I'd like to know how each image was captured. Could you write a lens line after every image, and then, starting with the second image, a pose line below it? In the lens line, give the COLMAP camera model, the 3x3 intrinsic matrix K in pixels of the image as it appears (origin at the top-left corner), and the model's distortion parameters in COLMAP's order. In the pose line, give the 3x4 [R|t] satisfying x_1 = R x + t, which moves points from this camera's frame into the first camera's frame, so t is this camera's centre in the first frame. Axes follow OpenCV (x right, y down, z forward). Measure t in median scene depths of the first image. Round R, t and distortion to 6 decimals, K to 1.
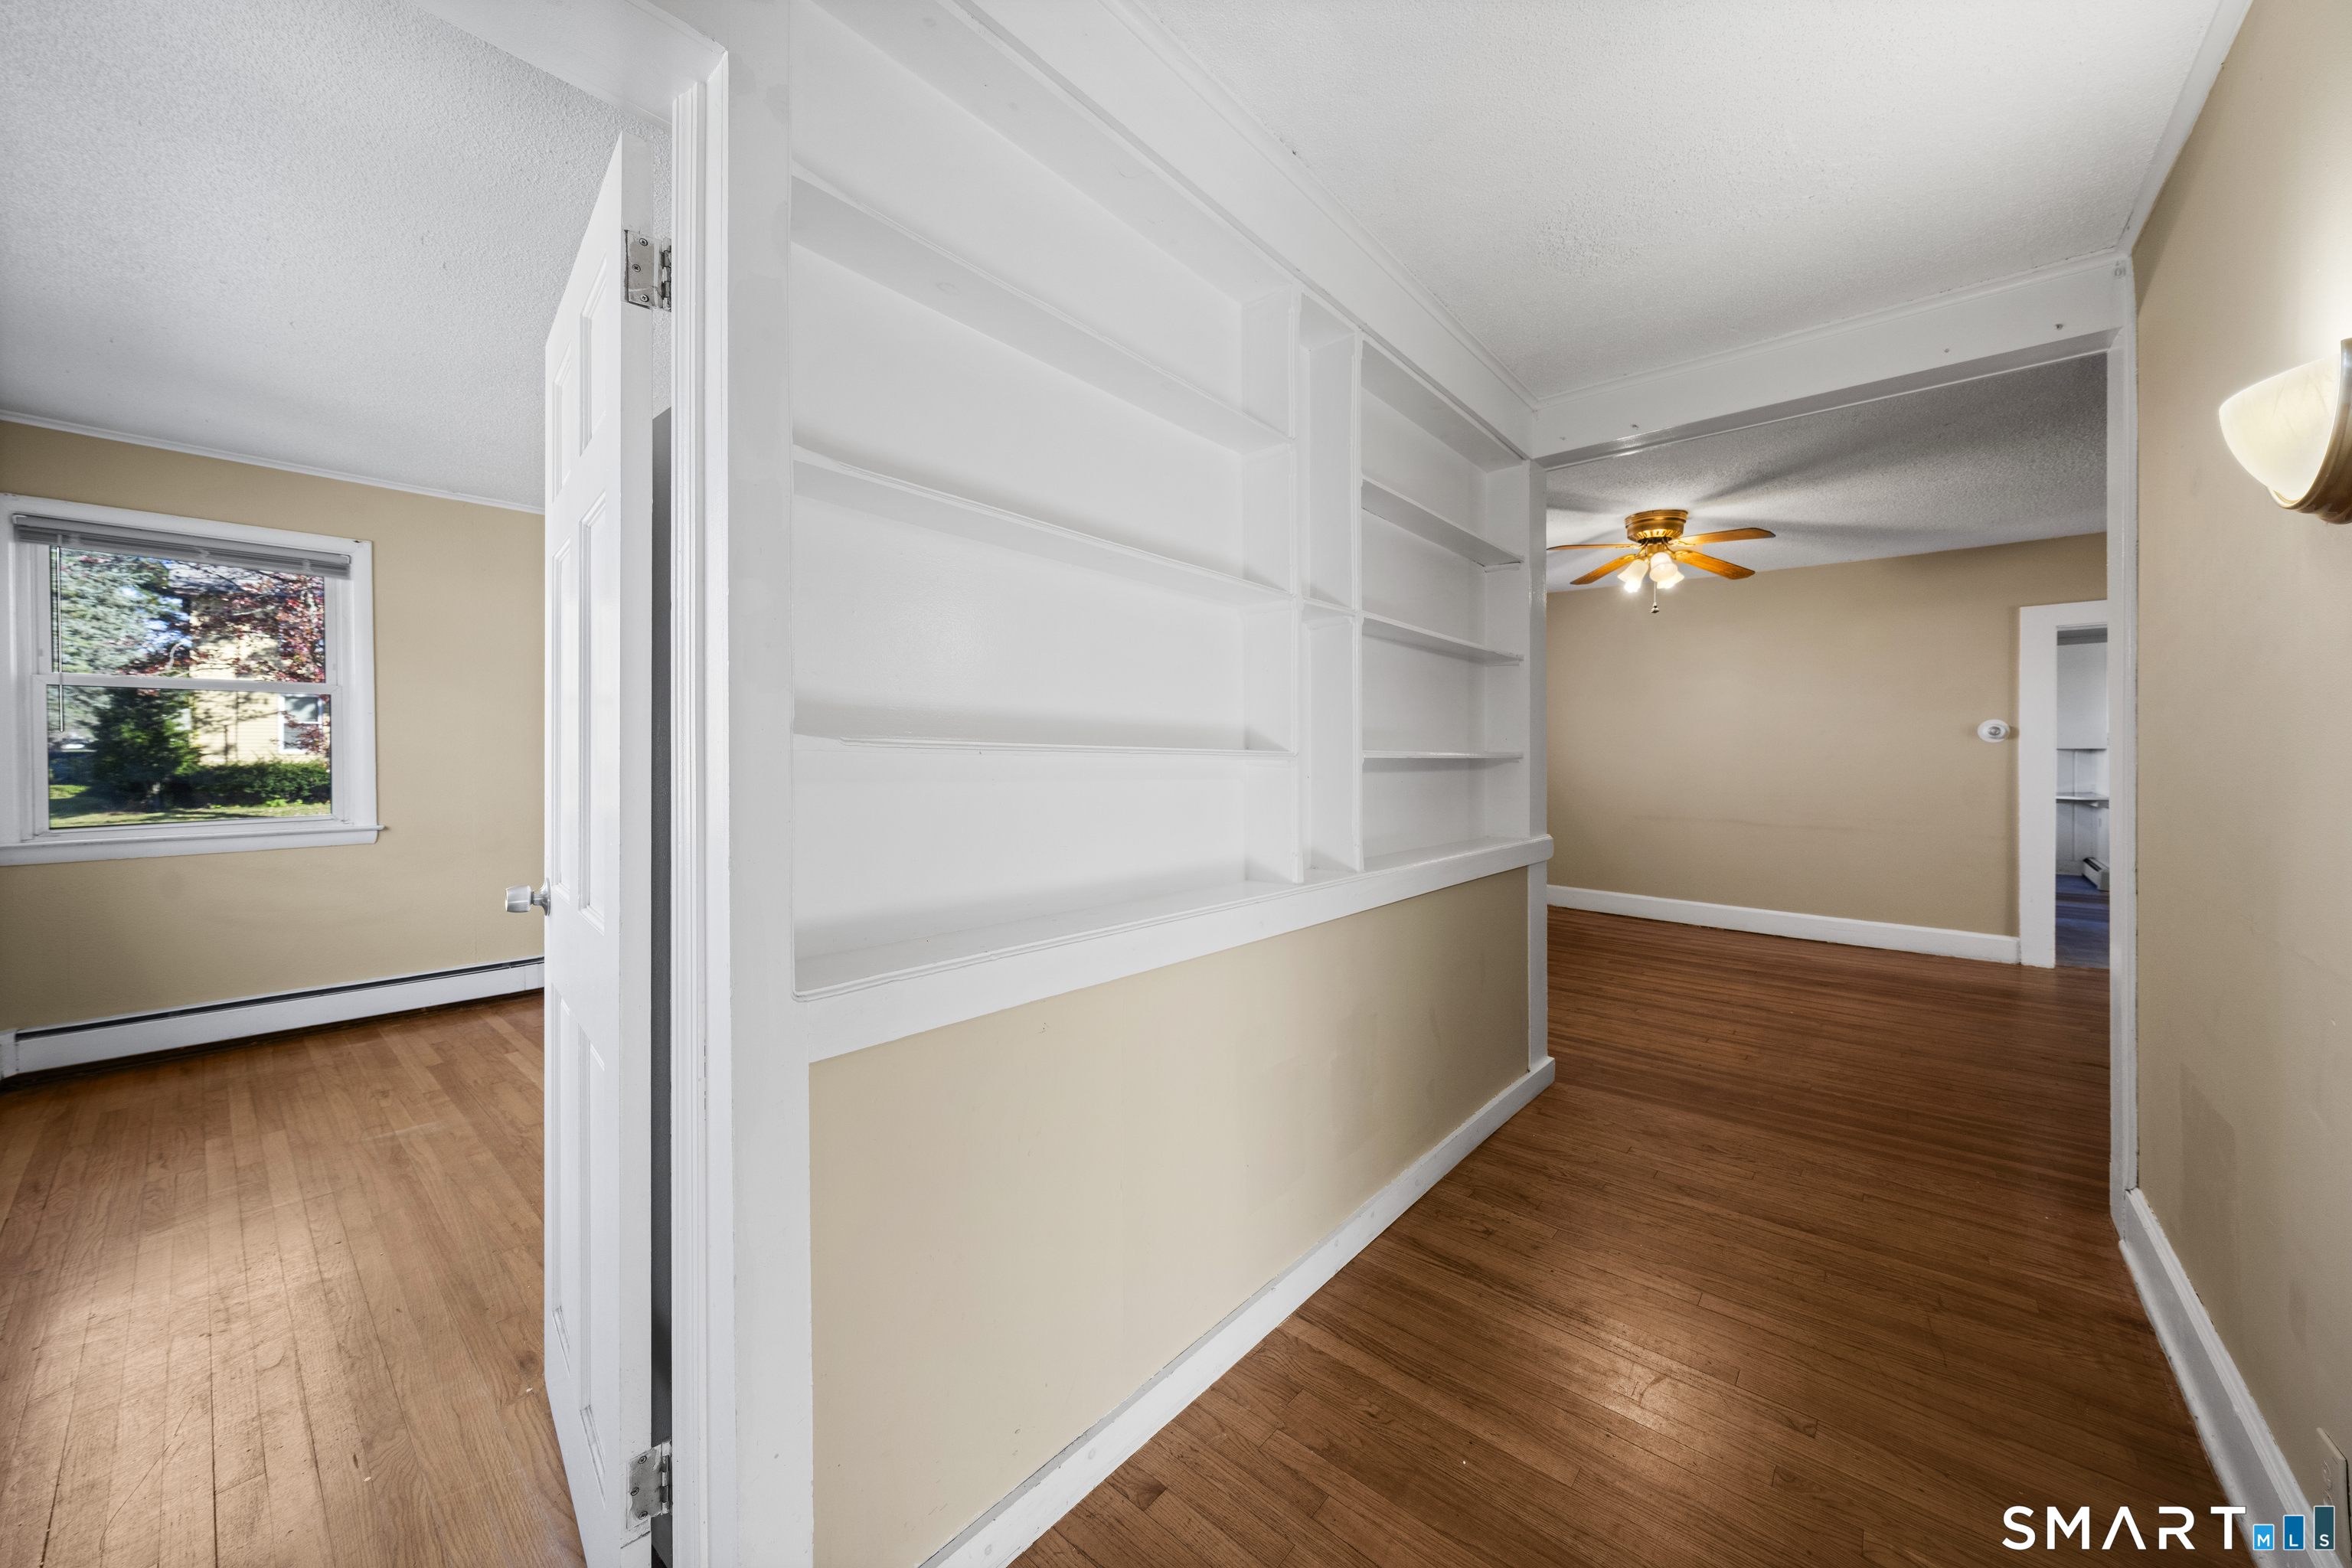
lens RADIAL K [[843.2, 0, 1173.9], [0, 843.2, 753.0], [0, 0, 1]] dist [-0.001124, 0.000154]
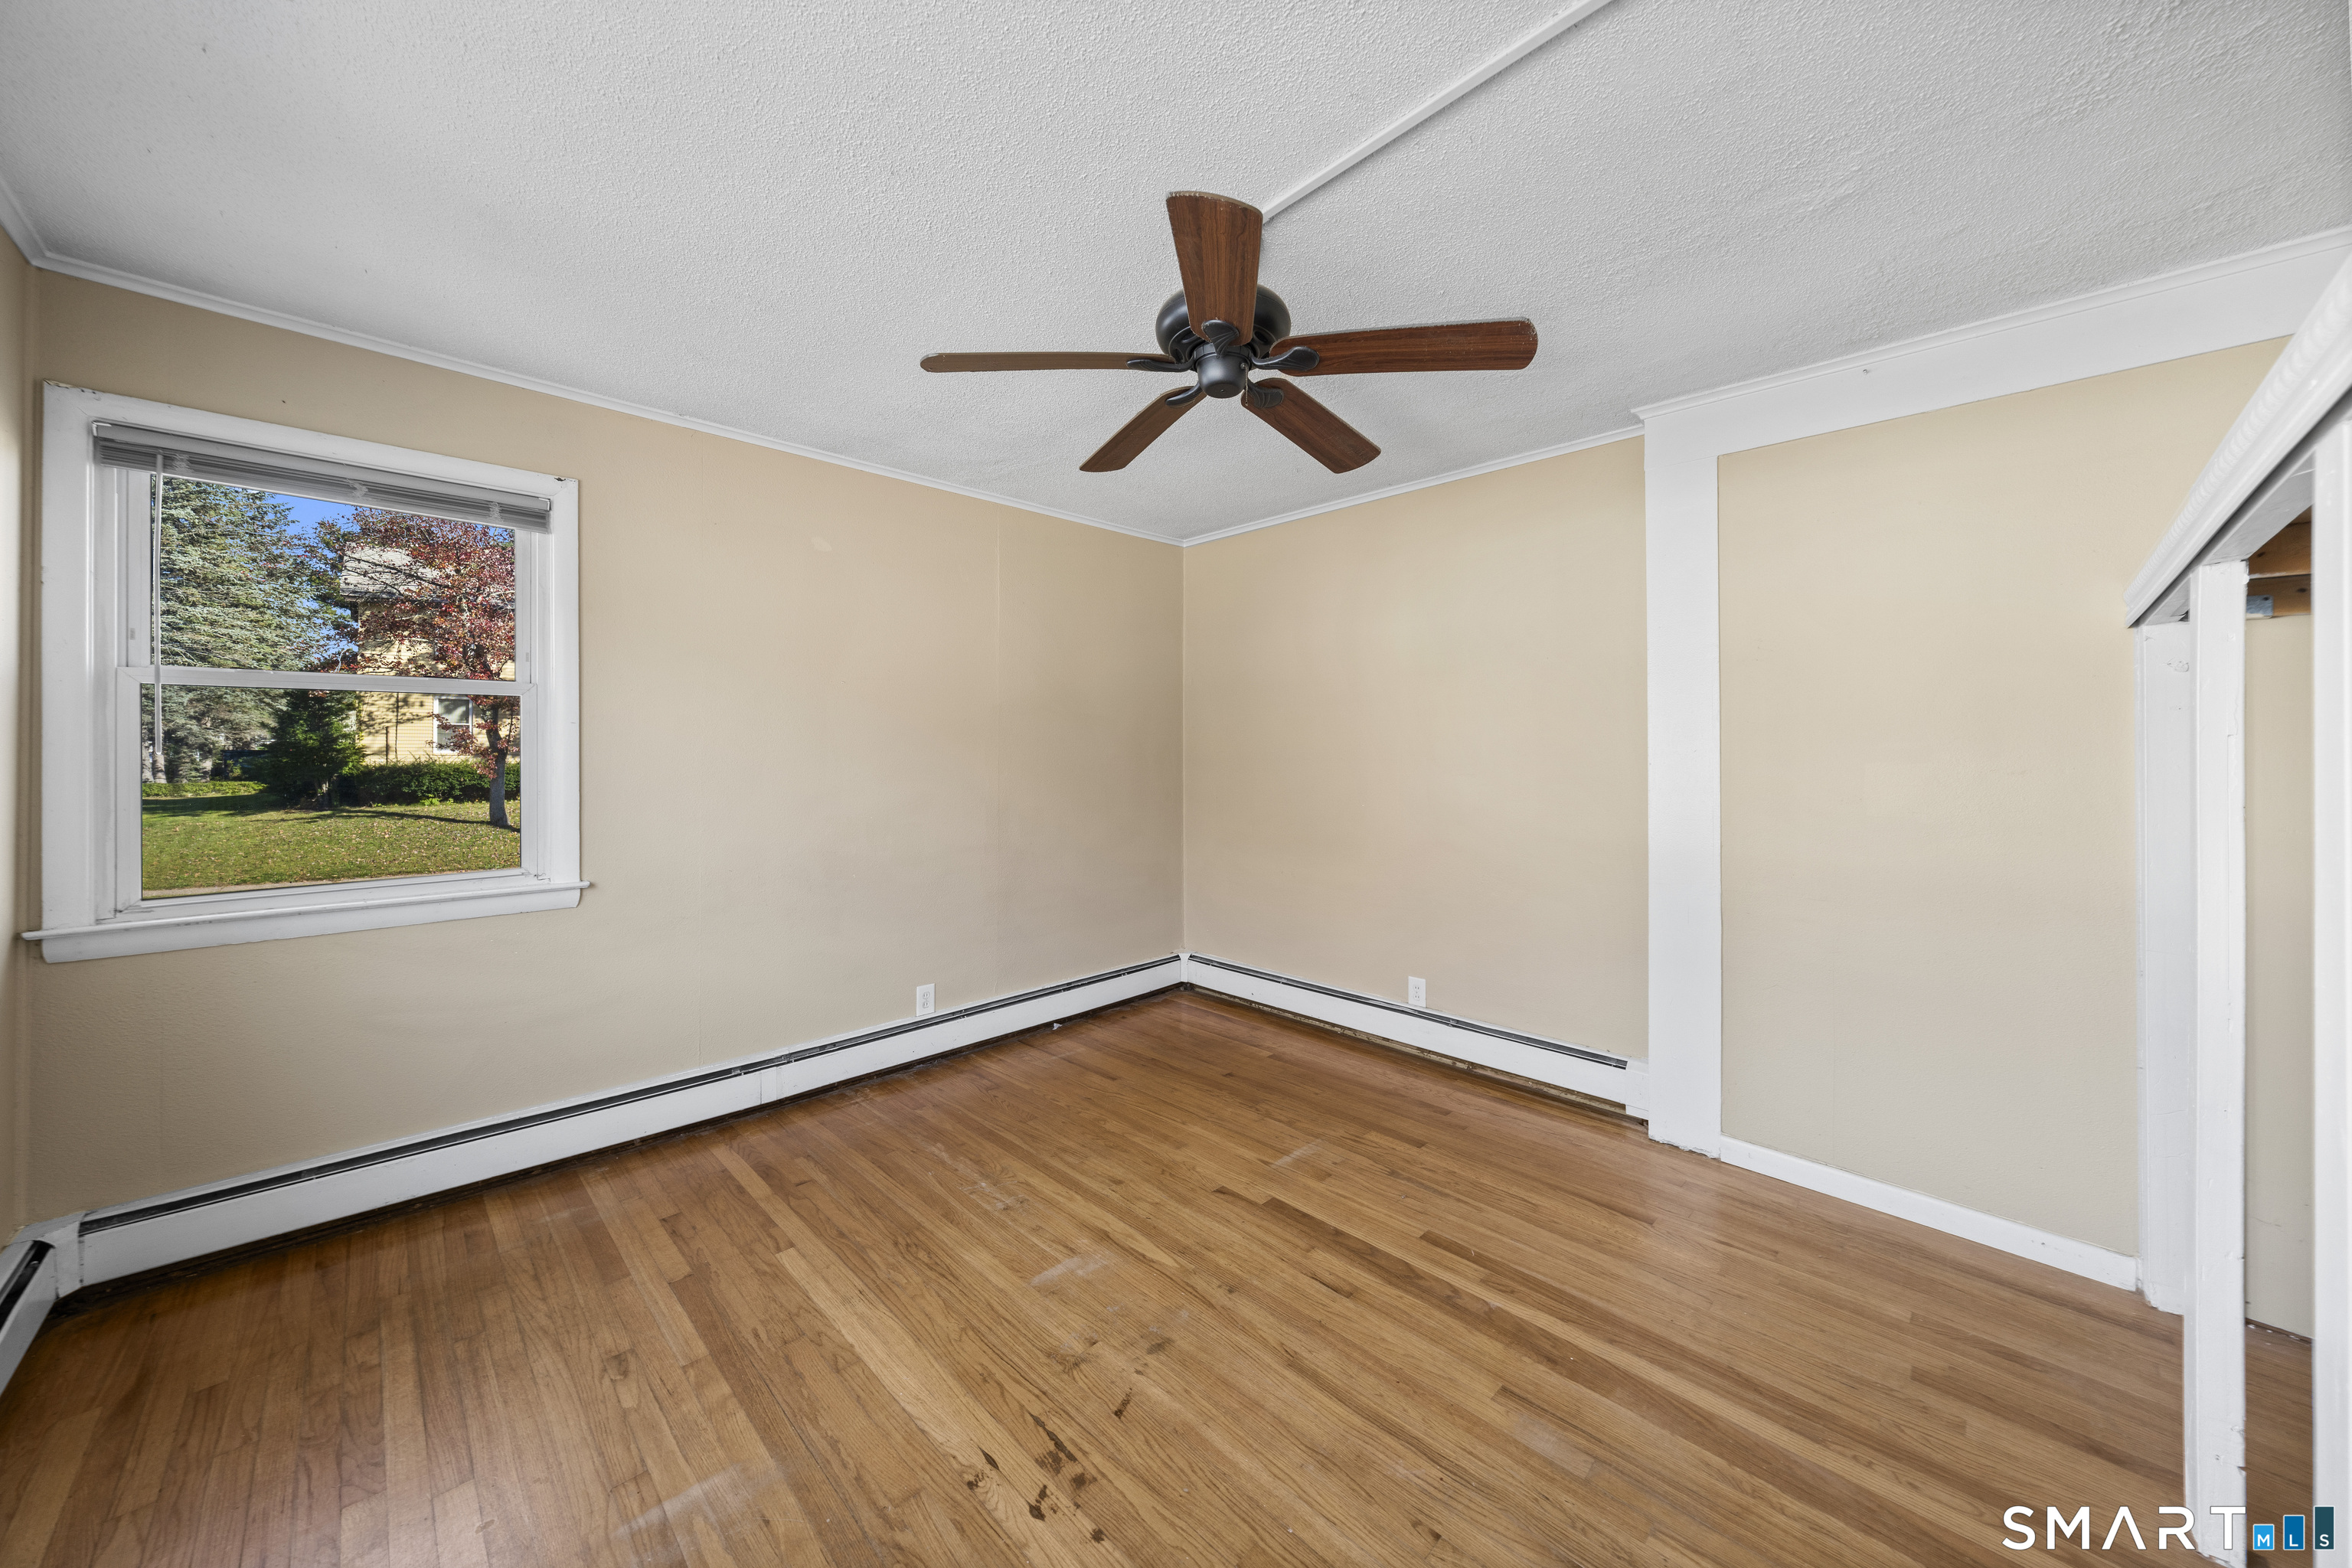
lens RADIAL K [[825.1, 0, 1170.8], [0, 825.1, 745.1], [0, 0, 1]] dist [-0.002571, 0.000227]
pose [[0.996522, 0.003208, -0.083263, -0.086982], [-0.004030, 0.999945, -0.009707, -0.005213], [0.083227, 0.010008, 0.996480, 0.077418]]
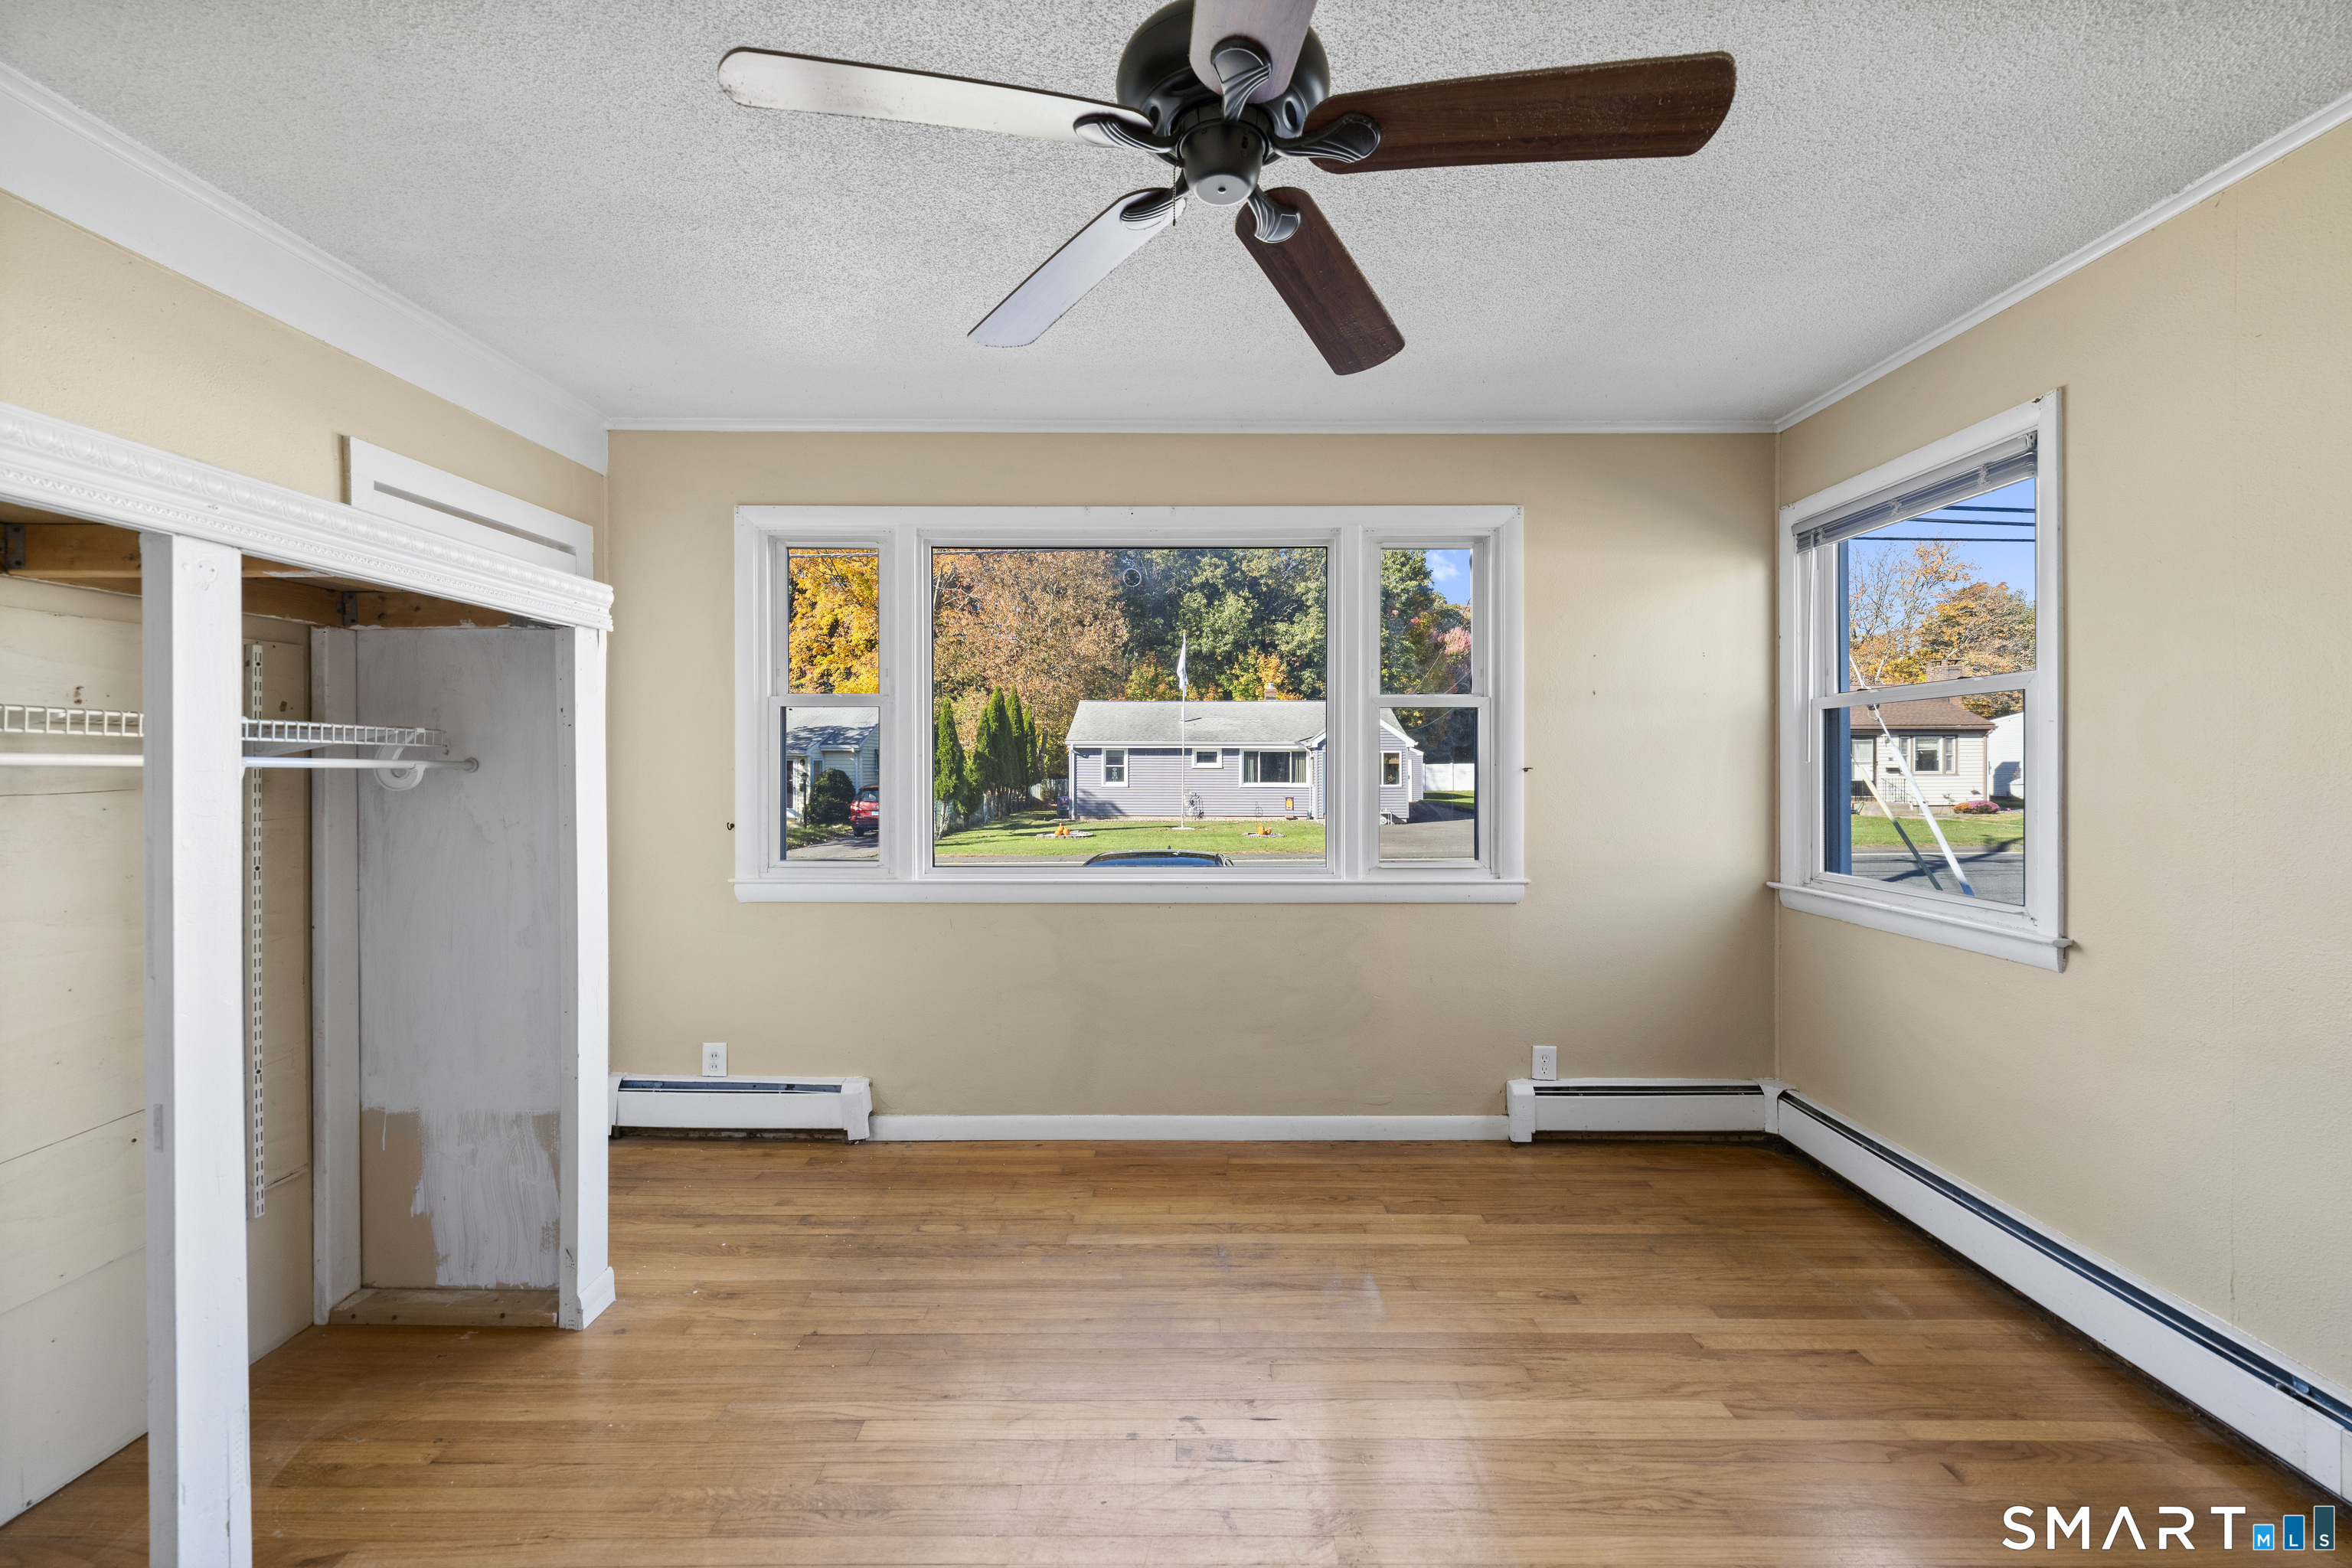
lens RADIAL K [[953.5, 0, 1195.0], [0, 953.5, 770.3], [0, 0, 1]] dist [-0.002026, -0.000614]
pose [[-0.751829, 0.007211, -0.659318, -0.036444], [0.002040, 0.999961, 0.008611, -0.004970], [0.659355, 0.005129, -0.751815, 0.239458]]
